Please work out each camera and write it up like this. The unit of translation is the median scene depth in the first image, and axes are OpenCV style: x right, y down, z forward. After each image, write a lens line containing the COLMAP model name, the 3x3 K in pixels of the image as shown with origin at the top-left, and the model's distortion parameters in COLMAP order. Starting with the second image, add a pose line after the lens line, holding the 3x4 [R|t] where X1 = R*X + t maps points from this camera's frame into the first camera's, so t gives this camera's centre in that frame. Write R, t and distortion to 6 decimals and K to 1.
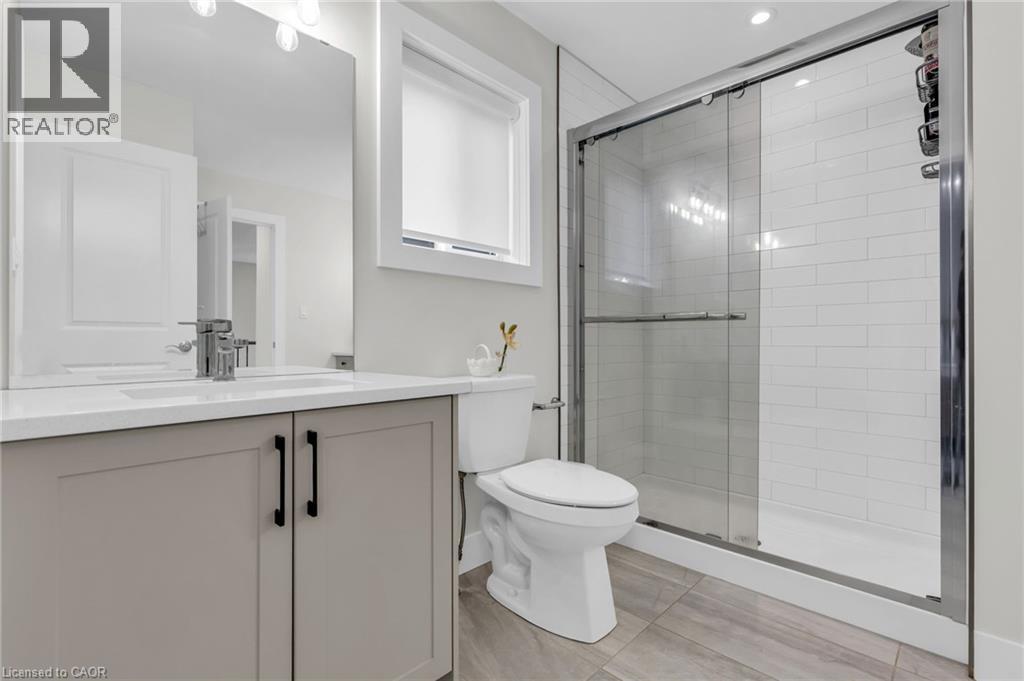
lens RADIAL K [[463.5, 0, 511.6], [0, 463.5, 342.9], [0, 0, 1]] dist [0.001675, 0.000276]
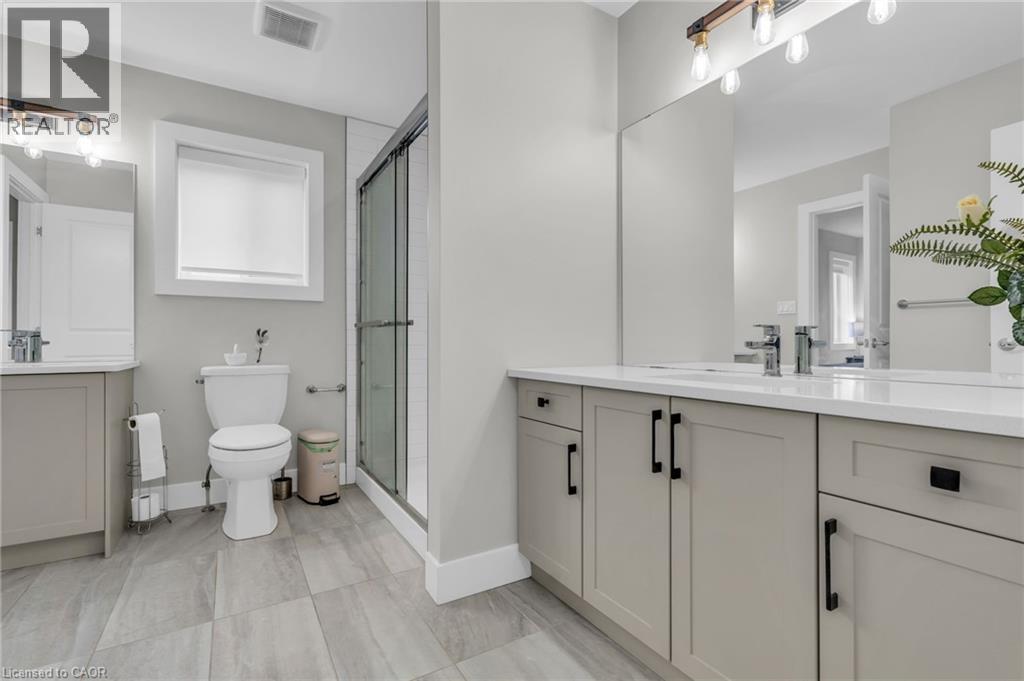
lens RADIAL K [[463.5, 0, 511.2], [0, 463.5, 342.2], [0, 0, 1]] dist [0.001675, 0.000276]
pose [[0.968436, 0.003220, -0.249241, 1.164389], [-0.002631, 0.999993, 0.002694, -0.008306], [0.249247, -0.001953, 0.968438, -0.206115]]
